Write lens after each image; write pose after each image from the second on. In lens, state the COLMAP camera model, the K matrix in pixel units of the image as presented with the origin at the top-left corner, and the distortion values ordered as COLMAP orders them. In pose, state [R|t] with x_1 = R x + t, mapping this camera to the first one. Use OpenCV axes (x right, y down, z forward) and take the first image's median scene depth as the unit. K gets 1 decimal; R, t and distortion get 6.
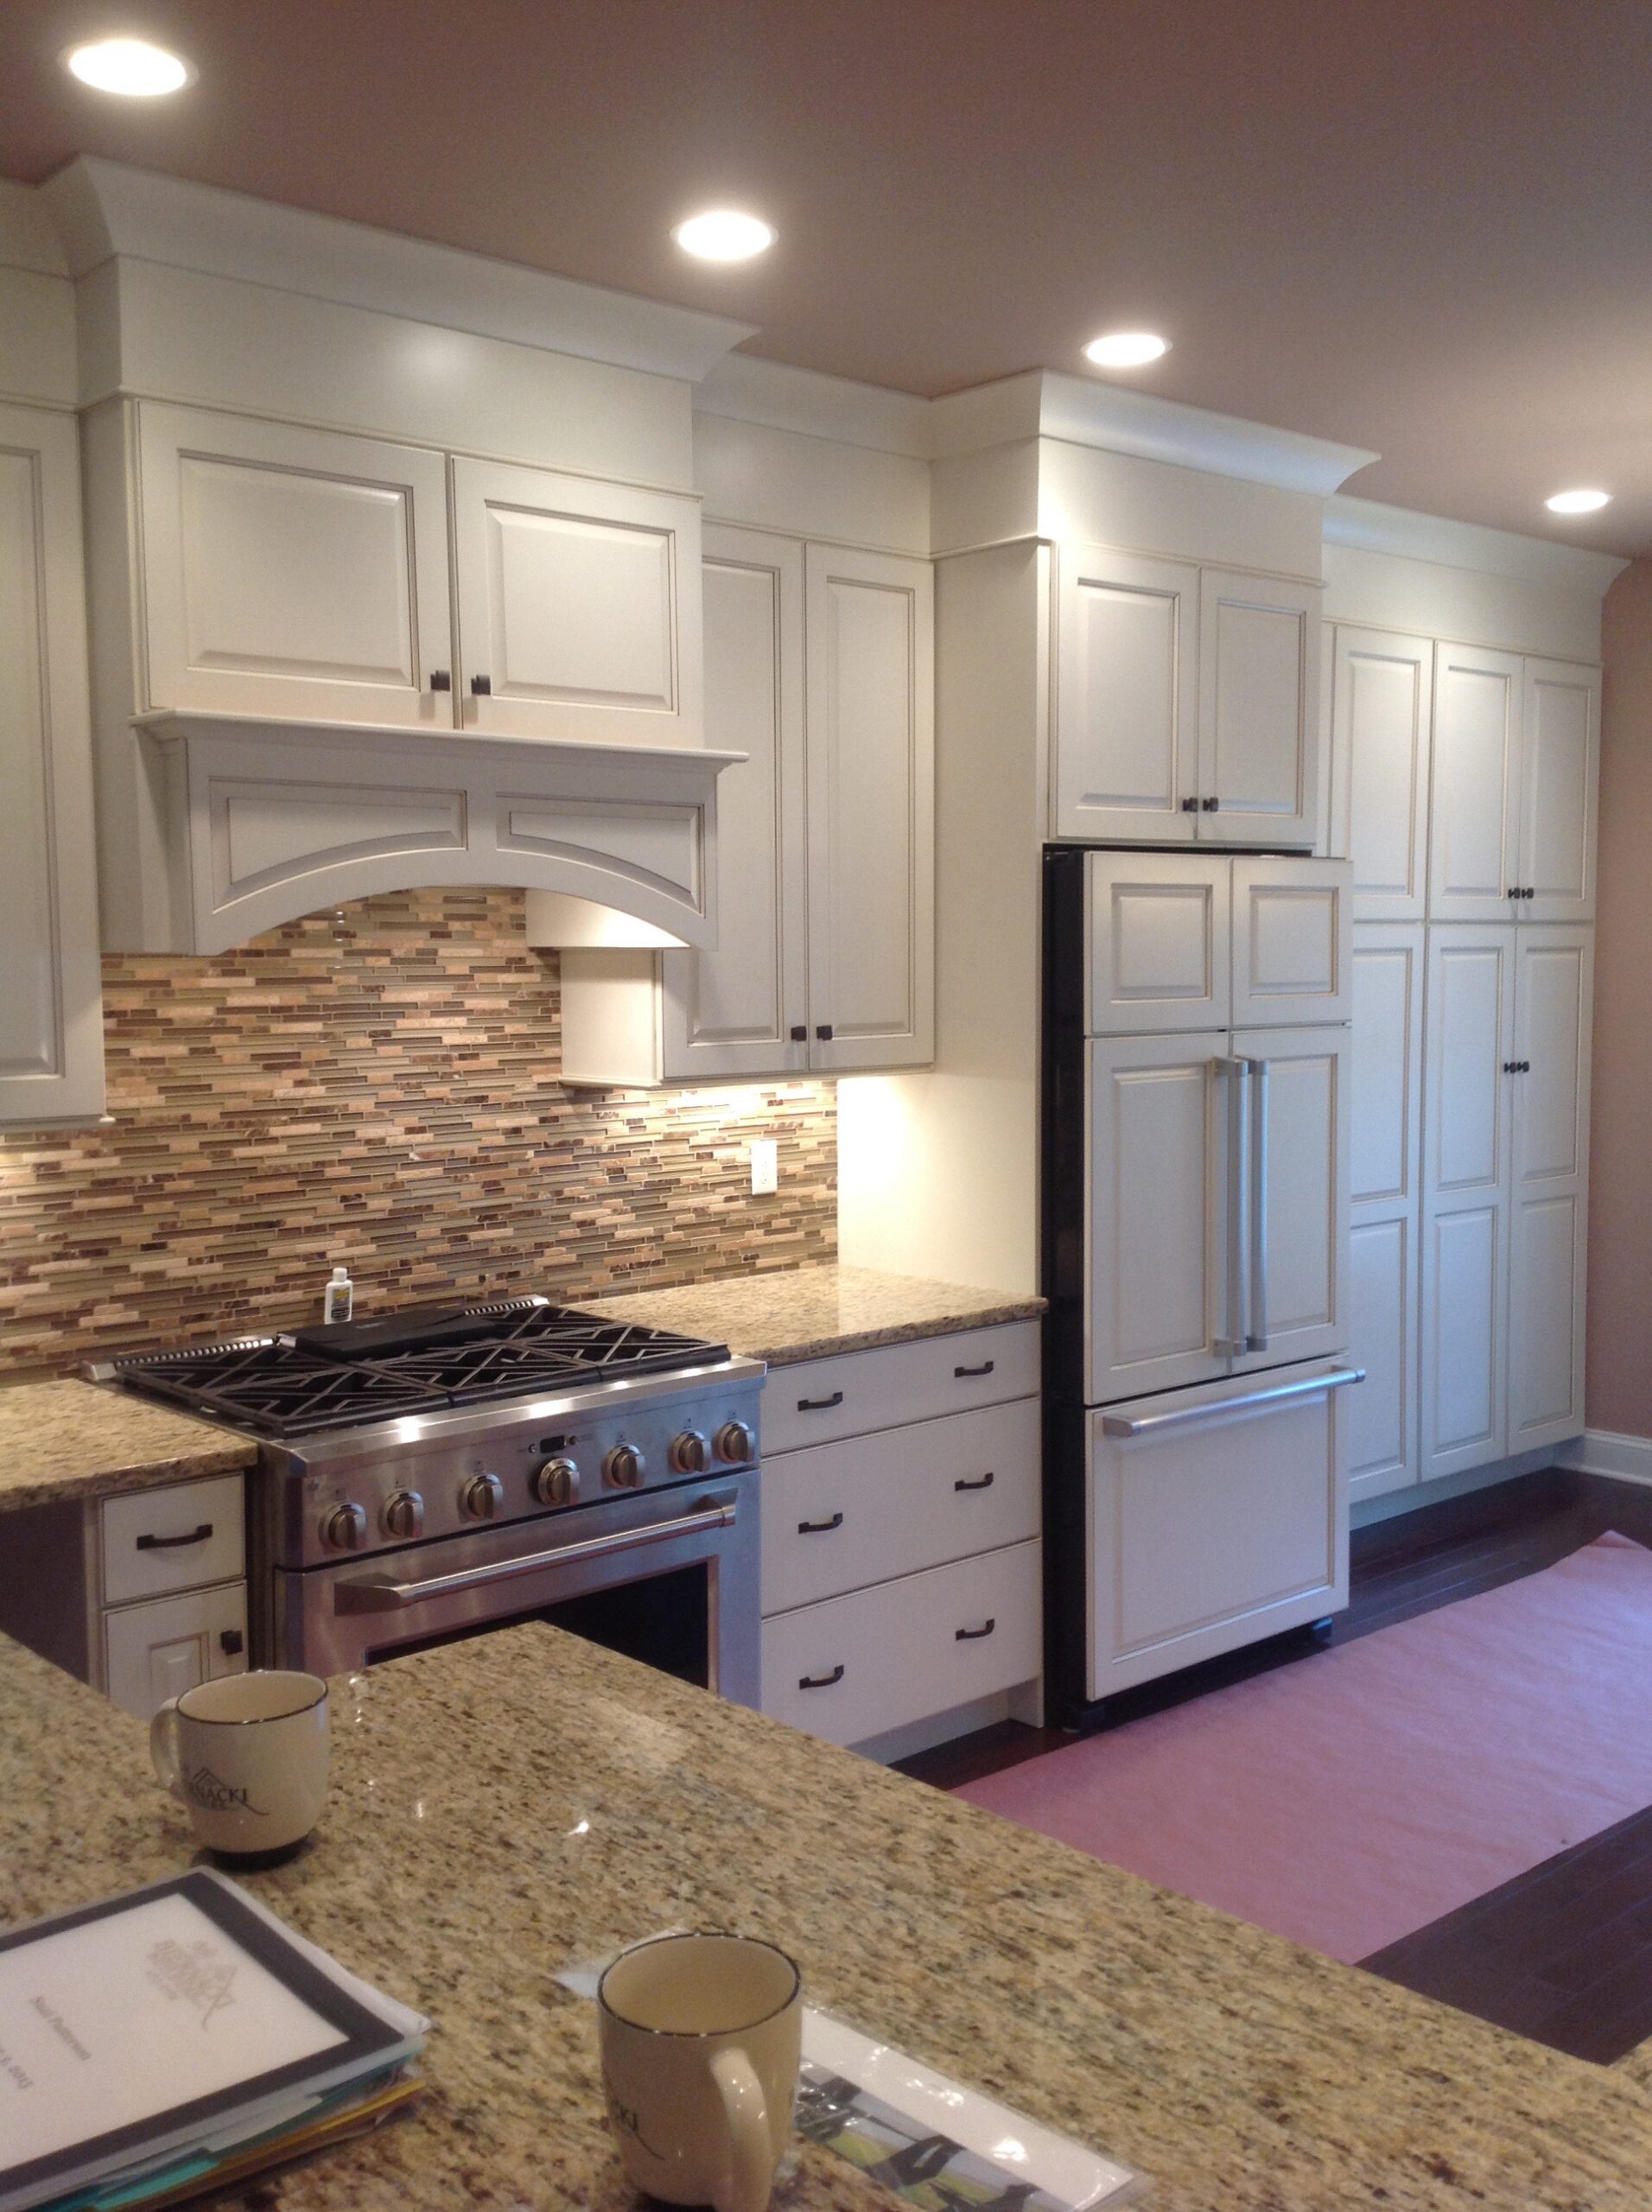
lens RADIAL K [[2137.9, 0, 835.7], [0, 2137.9, 1103.9], [0, 0, 1]] dist [0.181377, 0.000000]
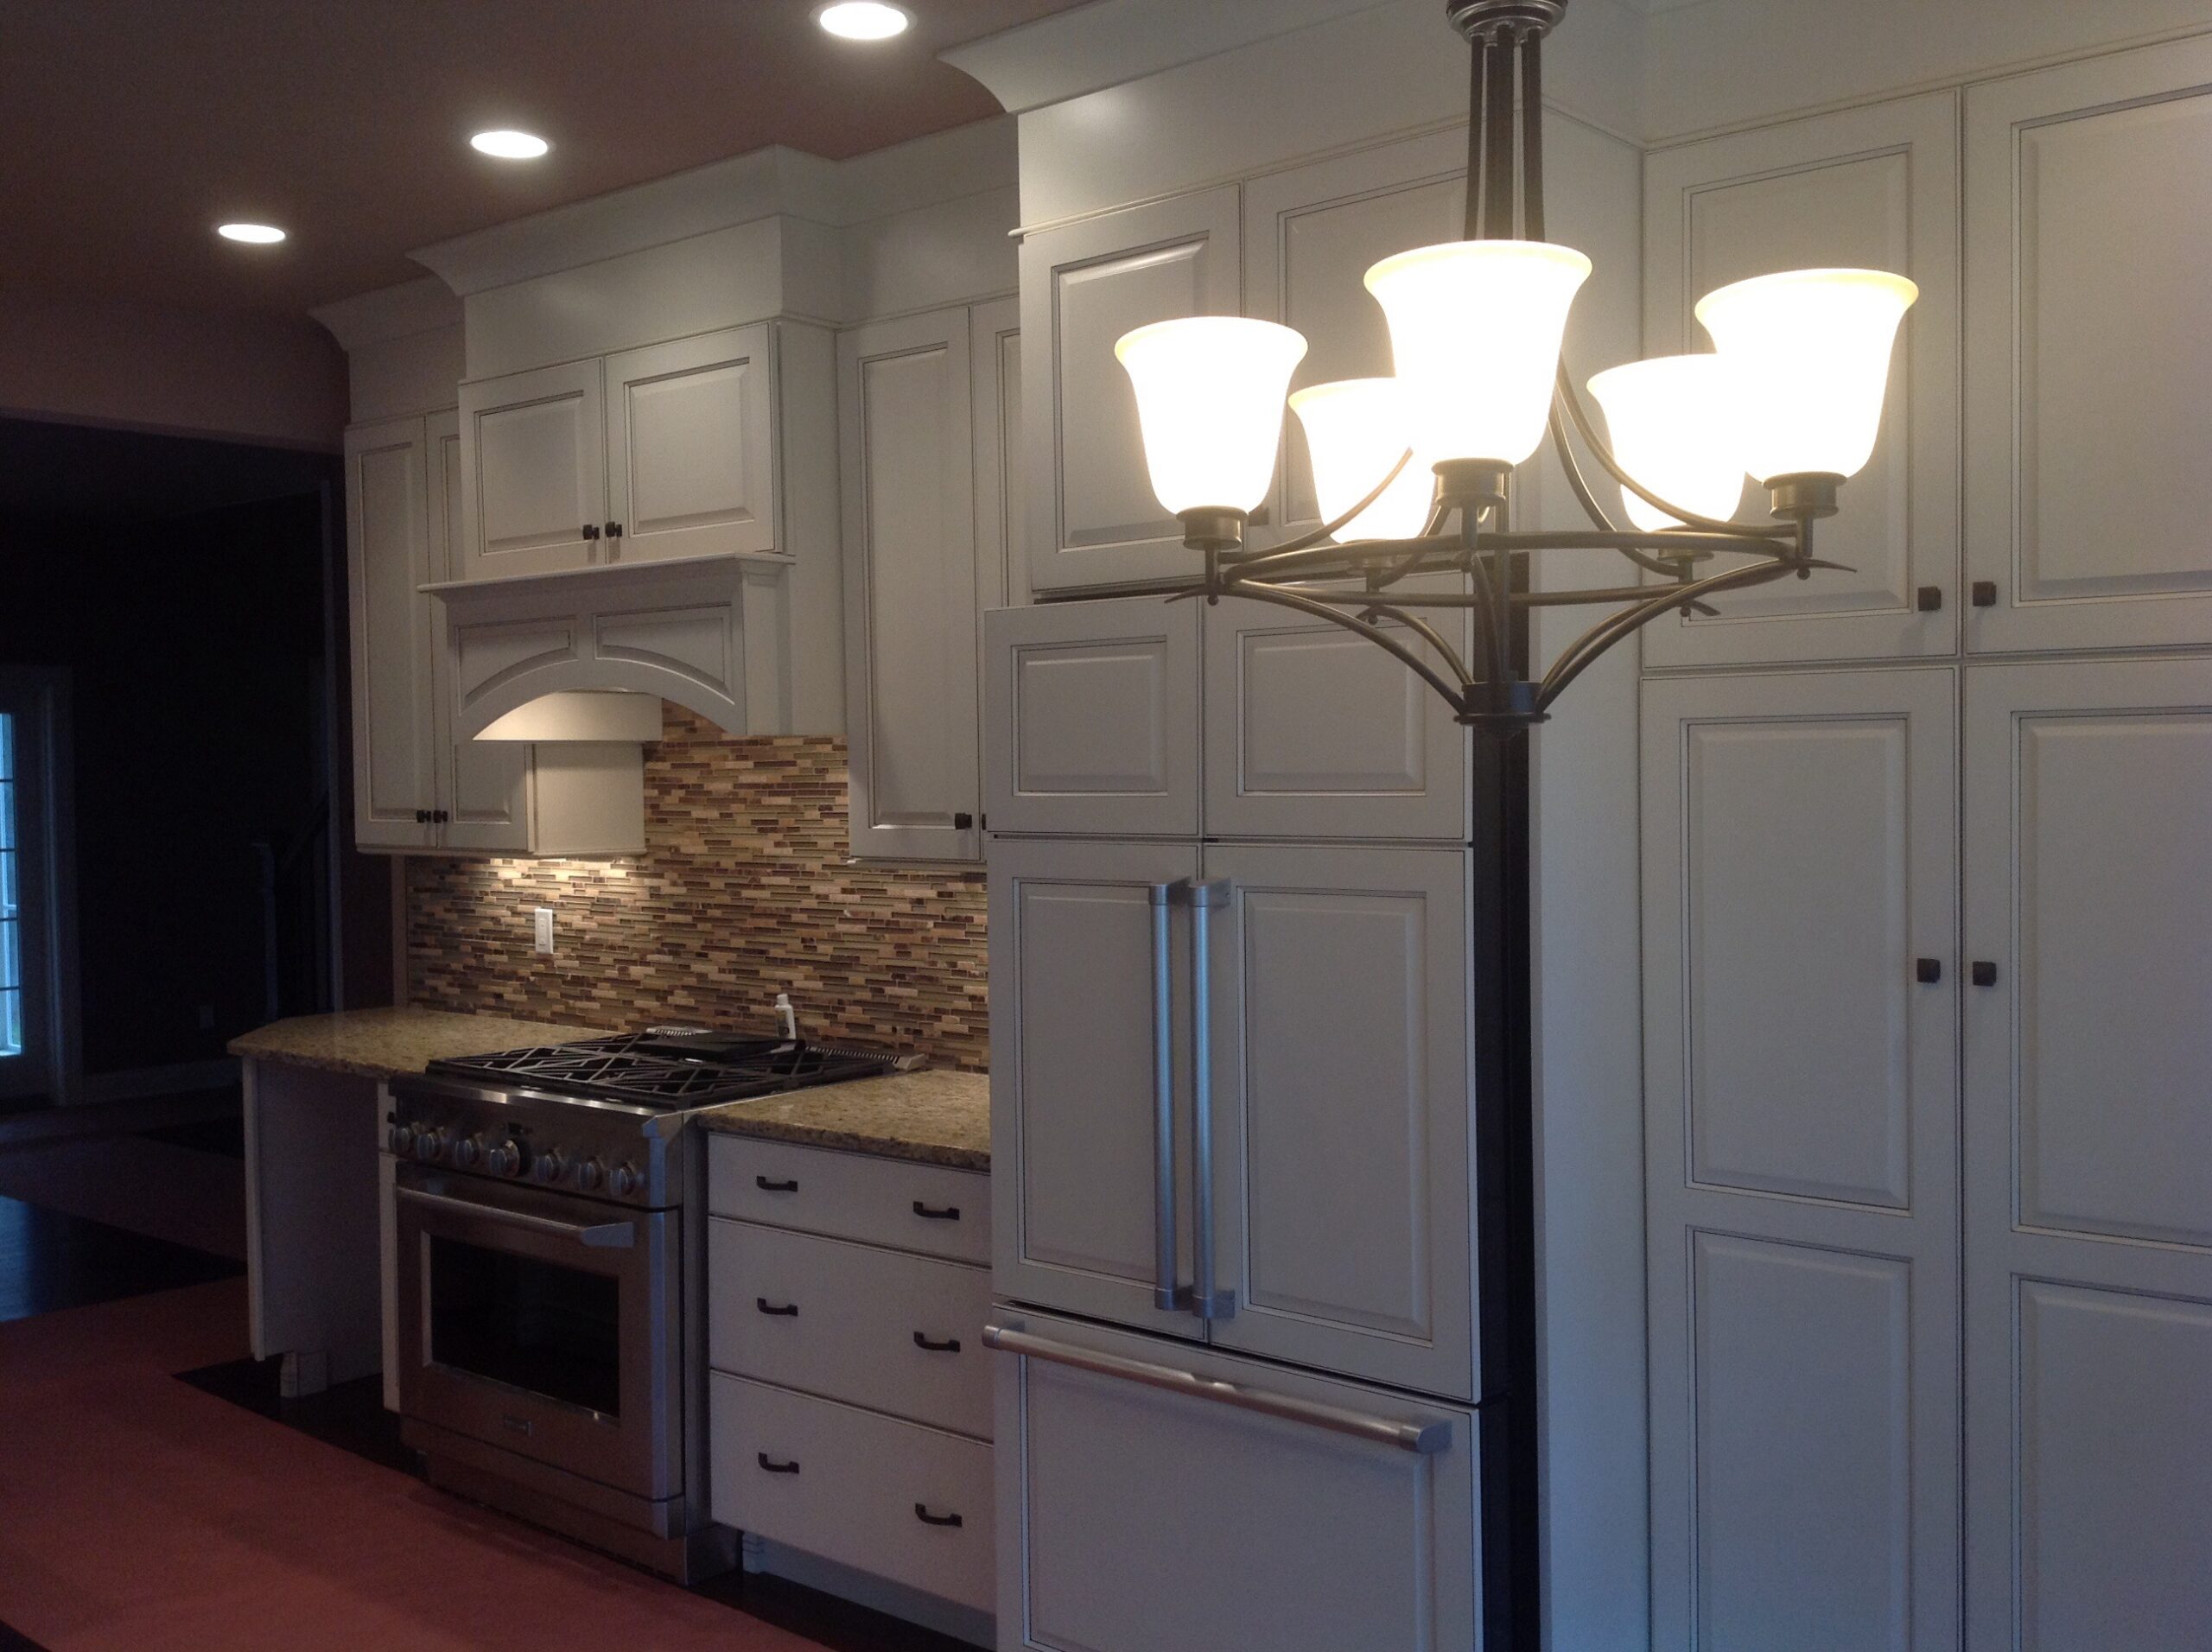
lens RADIAL K [[2137.9, 0, 1114.8], [0, 2137.9, 828.2], [0, 0, 1]] dist [0.181377, 0.000000]
pose [[0.100876, 0.032706, -0.994361, 1.018049], [-0.064557, 0.997568, 0.026262, -0.064454], [0.992802, 0.061544, 0.102742, 1.056780]]
